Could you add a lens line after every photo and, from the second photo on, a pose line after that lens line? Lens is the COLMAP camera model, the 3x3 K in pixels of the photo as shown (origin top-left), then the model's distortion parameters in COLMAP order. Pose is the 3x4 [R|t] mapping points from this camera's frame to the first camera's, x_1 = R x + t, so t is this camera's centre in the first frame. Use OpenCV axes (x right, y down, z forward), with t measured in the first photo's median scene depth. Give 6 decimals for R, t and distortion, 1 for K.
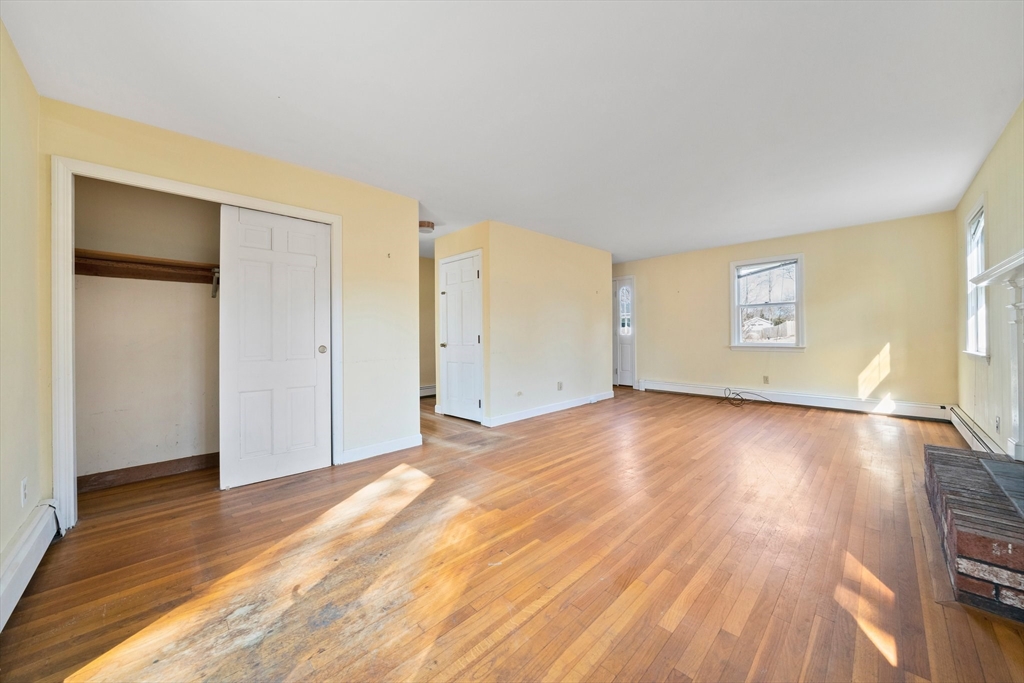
lens RADIAL K [[357.7, 0, 516.9], [0, 357.7, 329.7], [0, 0, 1]] dist [-0.002519, -0.000182]
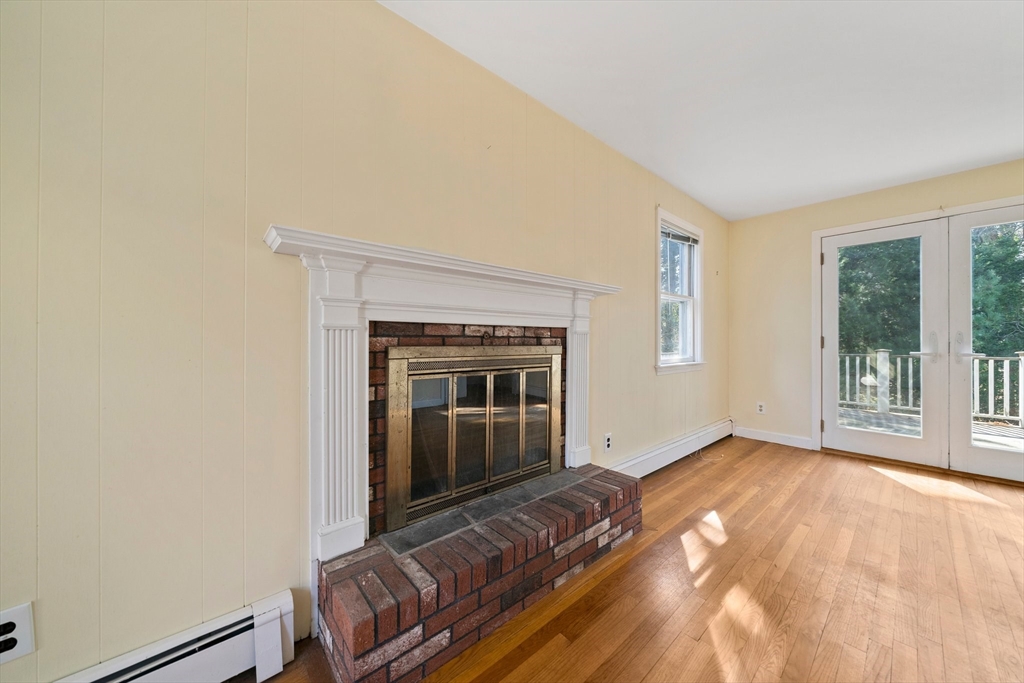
lens RADIAL K [[357.7, 0, 516.9], [0, 357.7, 329.7], [0, 0, 1]] dist [-0.002519, -0.000182]
pose [[-0.998859, 0.005475, 0.047437, 0.815122], [0.003706, 0.999298, -0.037287, 0.007154], [-0.047608, -0.037068, -0.998178, 1.213299]]
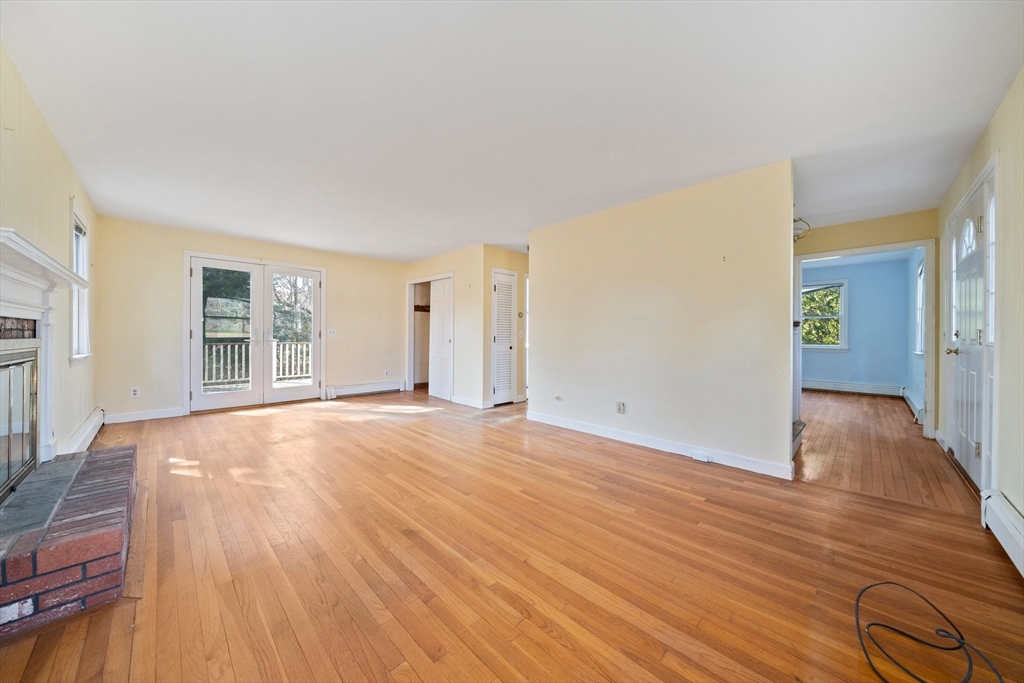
lens RADIAL K [[353.2, 0, 517.2], [0, 353.2, 338.1], [0, 0, 1]] dist [-0.001297, -0.000015]
pose [[0.027342, 0.018869, -0.999448, 1.499545], [0.006845, 0.999795, 0.019063, 0.005555], [0.999603, -0.007362, 0.027207, 1.411994]]
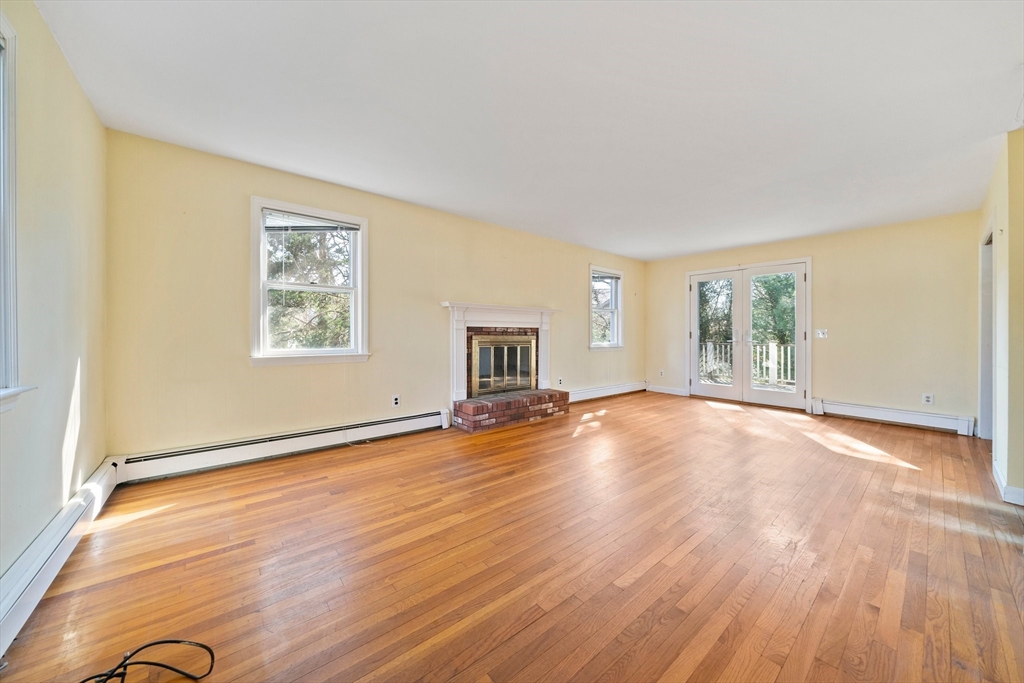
lens RADIAL K [[357.2, 0, 511.3], [0, 357.2, 337.4], [0, 0, 1]] dist [-0.001272, -0.000116]
pose [[-0.997156, 0.003460, 0.075285, 0.745891], [0.003300, 0.999992, -0.002245, 0.024253], [-0.075292, -0.001990, -0.997160, 2.188486]]
